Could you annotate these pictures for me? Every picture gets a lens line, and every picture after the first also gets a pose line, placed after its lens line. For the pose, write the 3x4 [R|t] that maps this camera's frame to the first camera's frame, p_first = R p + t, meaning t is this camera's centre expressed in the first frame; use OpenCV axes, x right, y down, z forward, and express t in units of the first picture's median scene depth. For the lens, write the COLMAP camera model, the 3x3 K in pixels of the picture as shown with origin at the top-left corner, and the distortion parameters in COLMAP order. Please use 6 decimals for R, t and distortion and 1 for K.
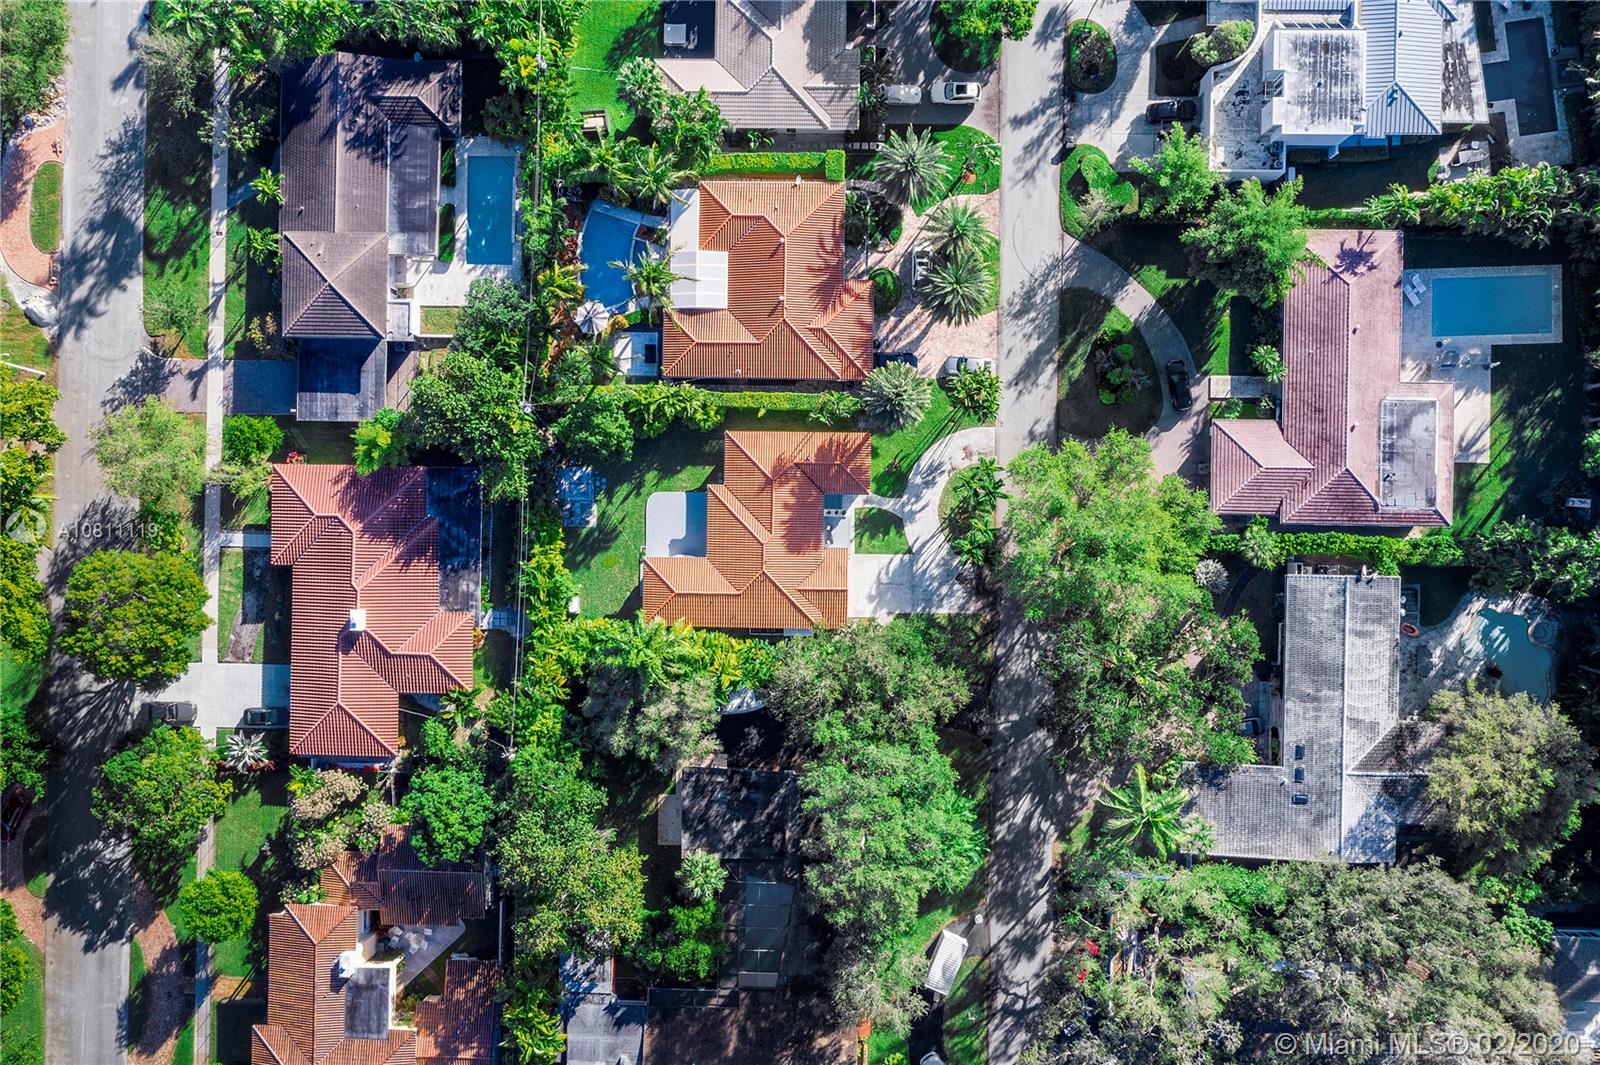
lens RADIAL K [[1335.4, 0, 776.3], [0, 1335.4, 535.3], [0, 0, 1]] dist [-0.008588, -0.003007]
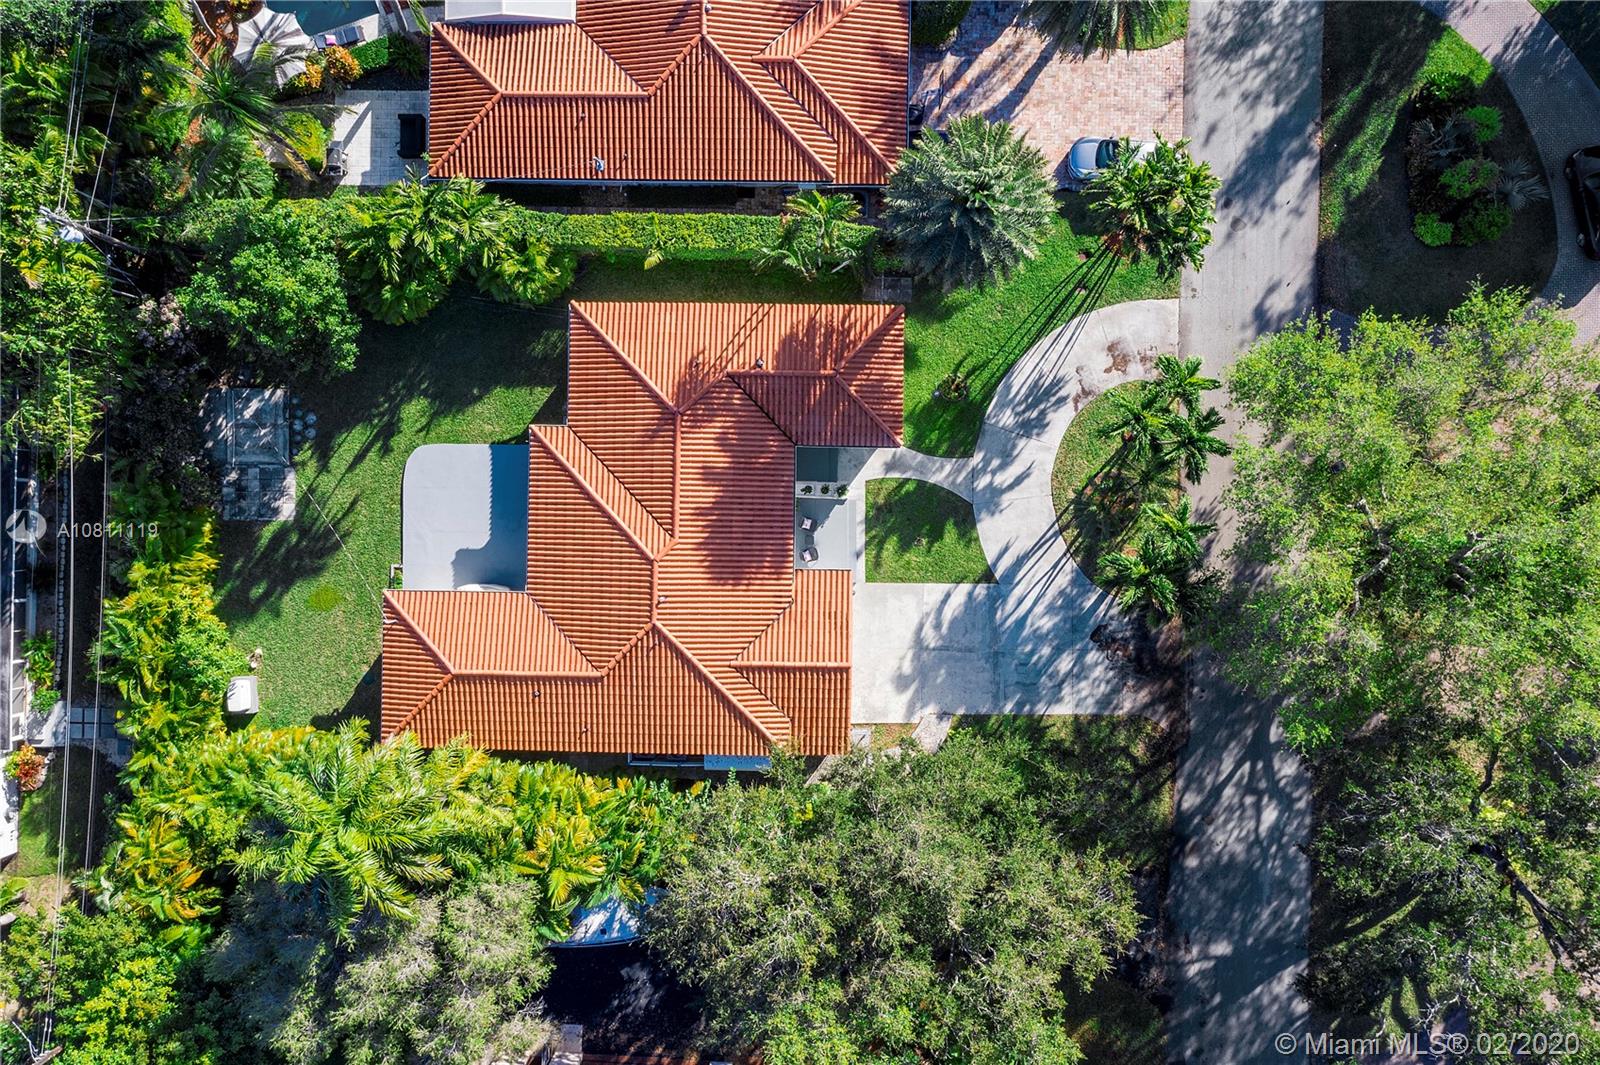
lens RADIAL K [[1251.6, 0, 800.0], [0, 1251.6, 532.5], [0, 0, 1]] dist [-0.005779, 0.001784]
pose [[0.999813, 0.001589, 0.019254, 0.028973], [-0.001481, 0.999983, -0.005612, -0.000554], [-0.019263, 0.005582, 0.999799, 0.586680]]
